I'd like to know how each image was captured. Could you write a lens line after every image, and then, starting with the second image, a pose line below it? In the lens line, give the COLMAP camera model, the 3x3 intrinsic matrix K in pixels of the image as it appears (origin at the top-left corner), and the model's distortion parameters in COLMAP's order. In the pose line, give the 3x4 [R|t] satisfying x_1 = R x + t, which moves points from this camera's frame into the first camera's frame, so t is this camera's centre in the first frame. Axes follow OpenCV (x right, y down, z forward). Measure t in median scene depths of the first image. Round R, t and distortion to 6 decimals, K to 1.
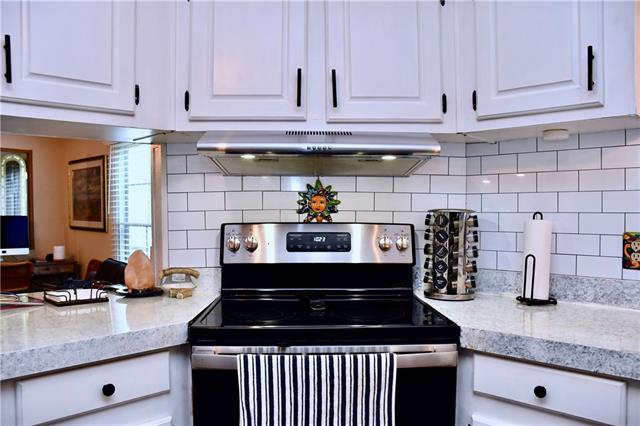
lens RADIAL K [[498.4, 0, 321.3], [0, 498.4, 223.2], [0, 0, 1]] dist [-0.094244, 0.001891]
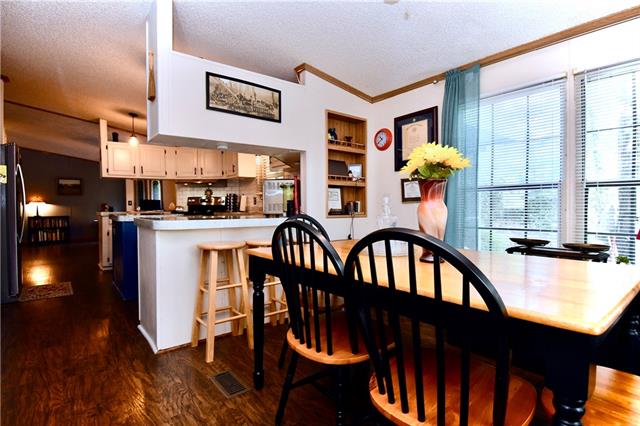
lens RADIAL K [[326.6, 0, 320.0], [0, 326.6, 213.0], [0, 0, 1]] dist [0.033223, -0.040040]
pose [[0.987849, -0.003014, -0.155388, 1.584525], [0.002390, 0.999988, -0.004204, 0.173949], [0.155399, 0.003781, 0.987845, -1.996282]]
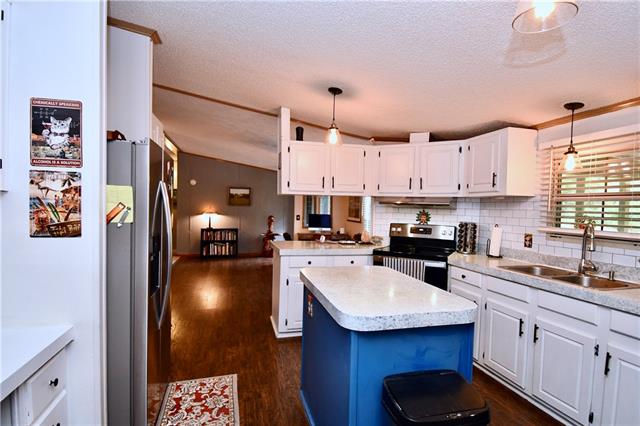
lens RADIAL K [[327.4, 0, 320.0], [0, 327.4, 213.0], [0, 0, 1]] dist [-0.001010, -0.000075]
pose [[0.845268, 0.030107, -0.533494, 0.526558], [-0.037982, 0.999271, -0.003786, -0.038676], [0.532991, 0.023464, 0.845796, -0.996883]]
